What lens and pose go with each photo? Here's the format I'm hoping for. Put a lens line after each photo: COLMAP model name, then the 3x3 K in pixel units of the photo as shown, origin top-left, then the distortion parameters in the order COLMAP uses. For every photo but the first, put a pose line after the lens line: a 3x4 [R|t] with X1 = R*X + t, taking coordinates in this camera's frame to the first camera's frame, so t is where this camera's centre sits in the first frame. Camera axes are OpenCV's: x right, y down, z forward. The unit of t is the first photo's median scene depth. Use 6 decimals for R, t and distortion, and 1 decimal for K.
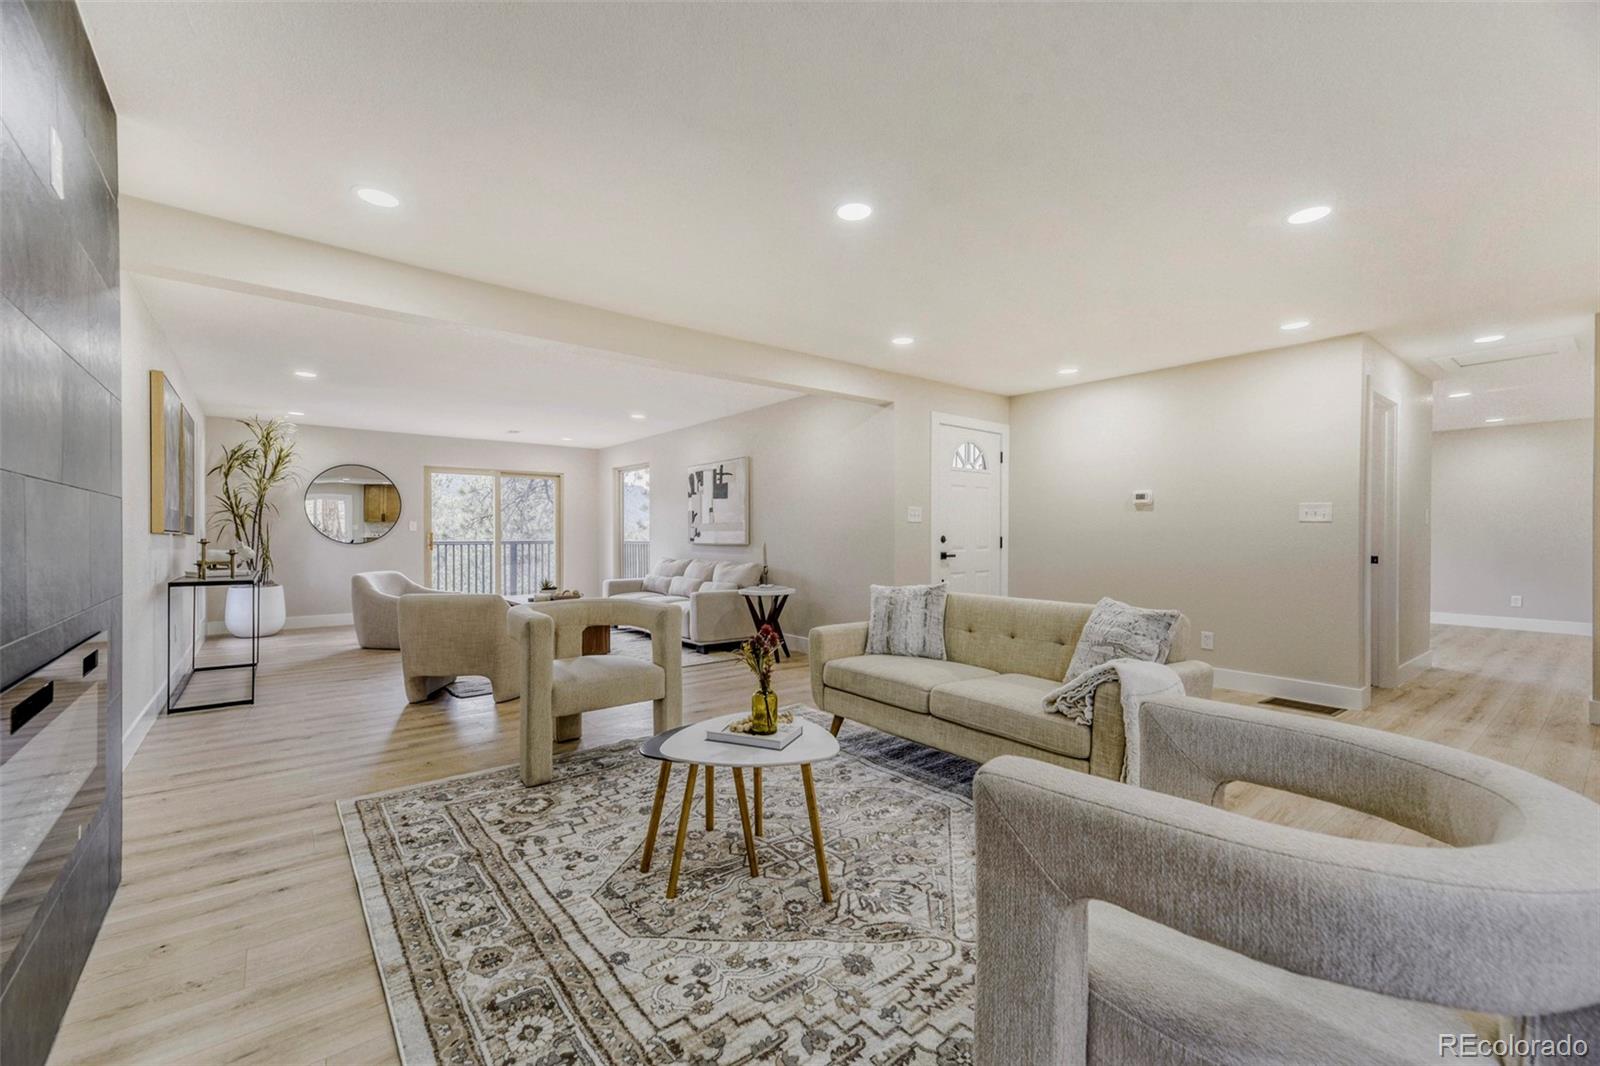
lens RADIAL K [[645.2, 0, 776.4], [0, 645.2, 539.5], [0, 0, 1]] dist [0.019801, -0.000107]
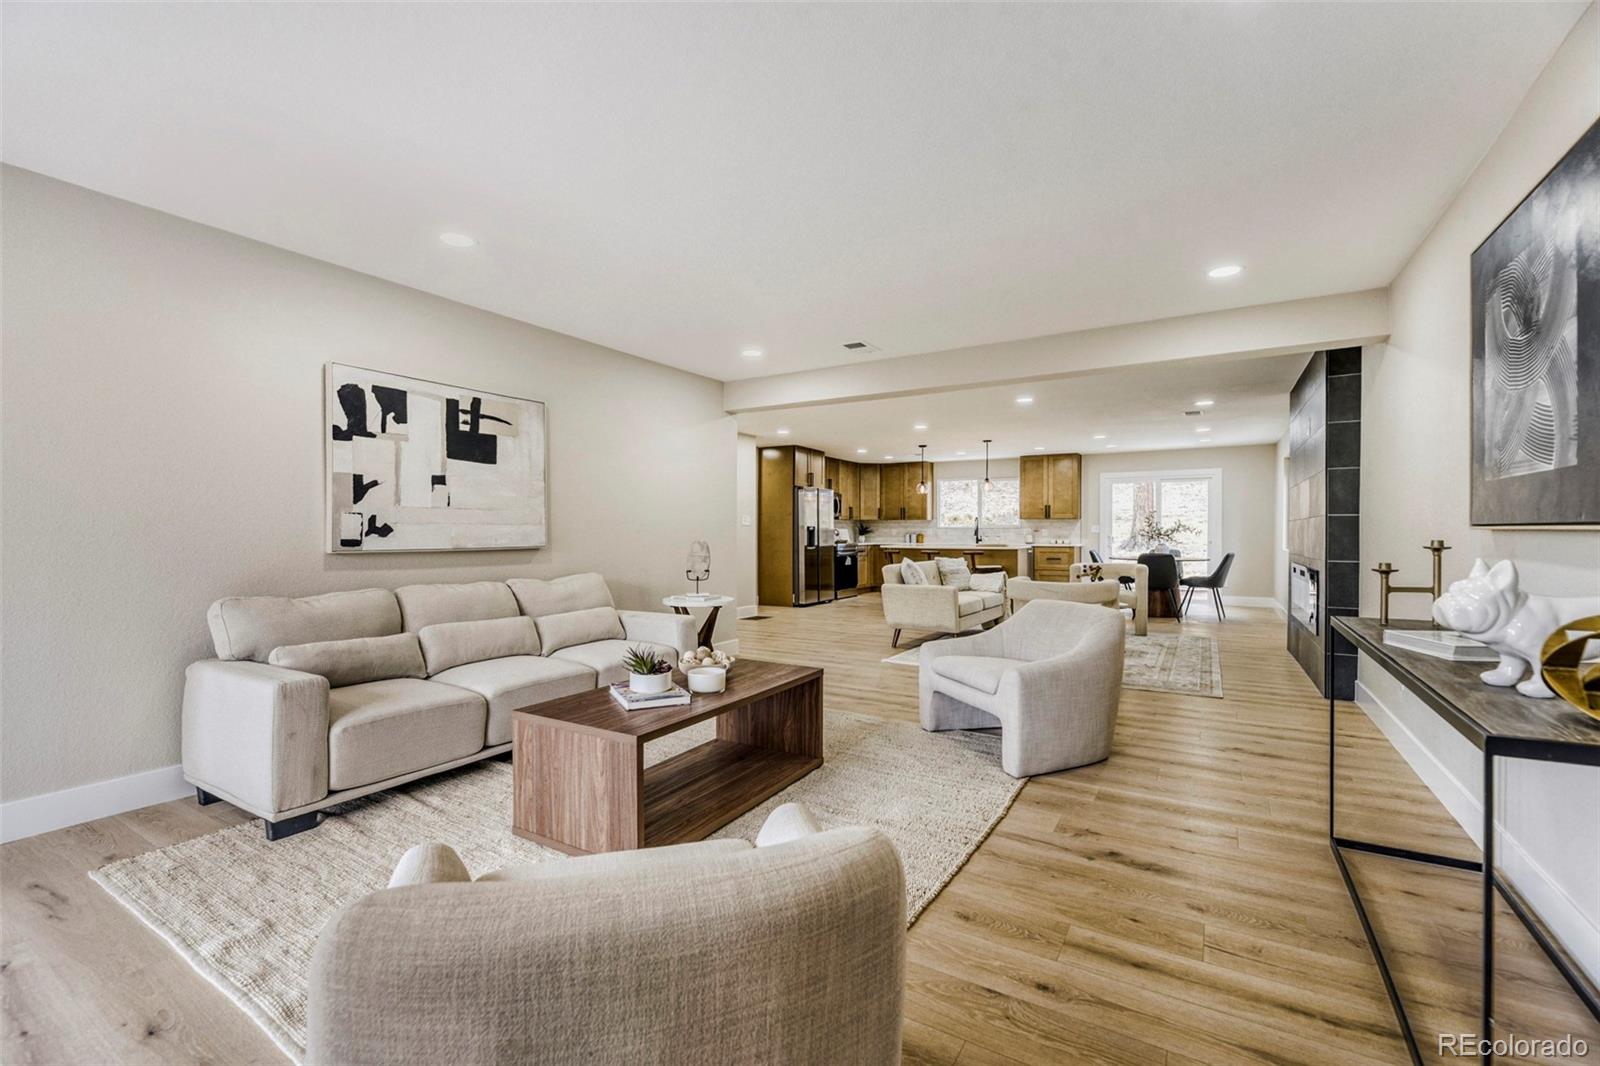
lens RADIAL K [[662.6, 0, 809.8], [0, 662.6, 536.7], [0, 0, 1]] dist [-0.002612, -0.000155]
pose [[-0.358689, -0.005521, 0.933441, -0.699119], [0.007336, 0.999935, 0.008733, -0.006057], [-0.933428, 0.009980, -0.358625, 0.967994]]
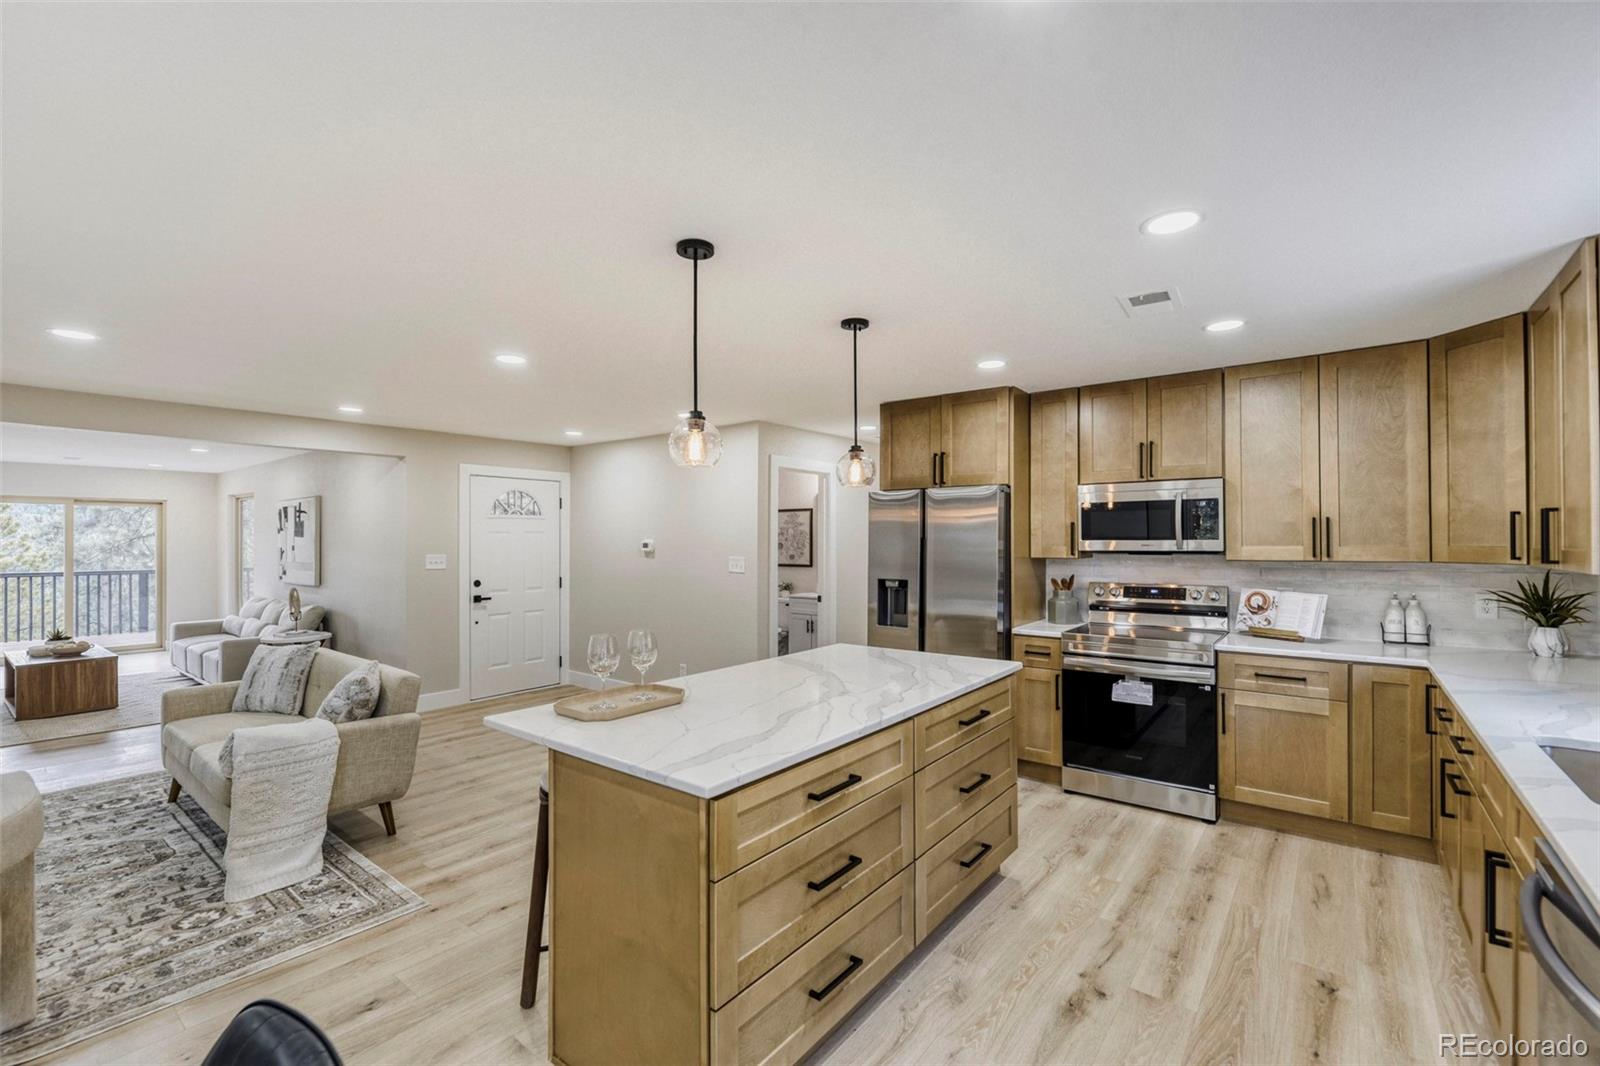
lens RADIAL K [[679.6, 0, 768.0], [0, 679.6, 541.5], [0, 0, 1]] dist [-0.002565, -0.000649]
pose [[0.973699, -0.001482, 0.227833, 0.376742], [0.003501, 0.999958, -0.008457, -0.046691], [-0.227811, 0.009033, 0.973663, -0.153755]]
